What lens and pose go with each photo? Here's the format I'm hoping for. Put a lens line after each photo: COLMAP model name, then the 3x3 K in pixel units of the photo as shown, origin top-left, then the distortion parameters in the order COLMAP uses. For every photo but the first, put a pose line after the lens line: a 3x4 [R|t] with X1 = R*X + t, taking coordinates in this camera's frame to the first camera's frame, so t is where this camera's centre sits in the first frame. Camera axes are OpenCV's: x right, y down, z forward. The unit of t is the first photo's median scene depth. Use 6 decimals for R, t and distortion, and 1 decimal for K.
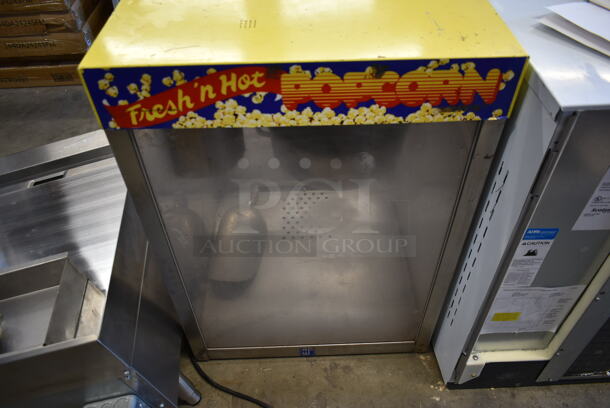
lens RADIAL K [[463.8, 0, 307.9], [0, 463.8, 205.6], [0, 0, 1]] dist [-0.019370, 0.002987]
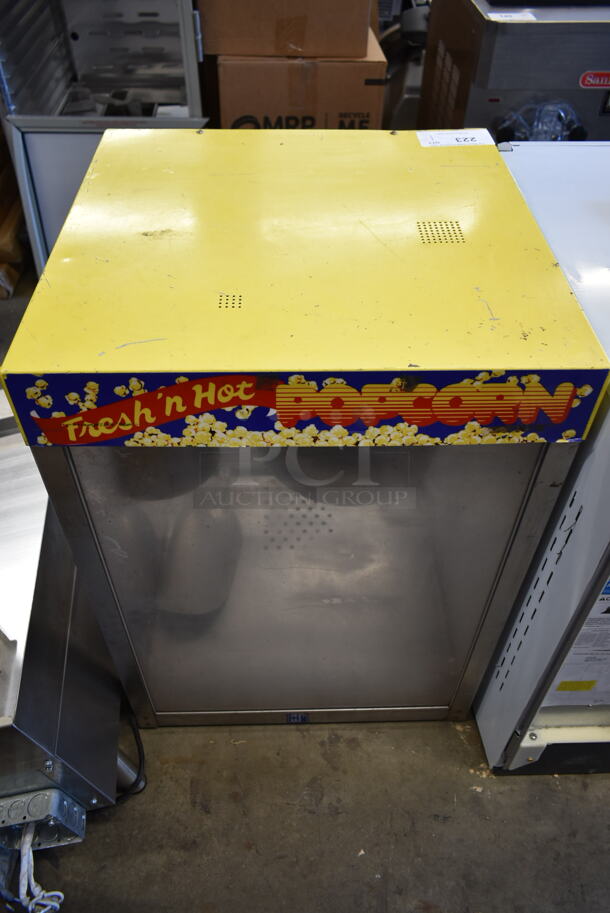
lens RADIAL K [[694.2, 0, 302.6], [0, 694.2, 454.1], [0, 0, 1]] dist [-0.019370, 0.002987]
pose [[0.999711, 0.020259, 0.012937, -0.020557], [-0.020379, 0.999750, 0.009253, -0.132110], [-0.012746, -0.009514, 0.999874, -0.072949]]
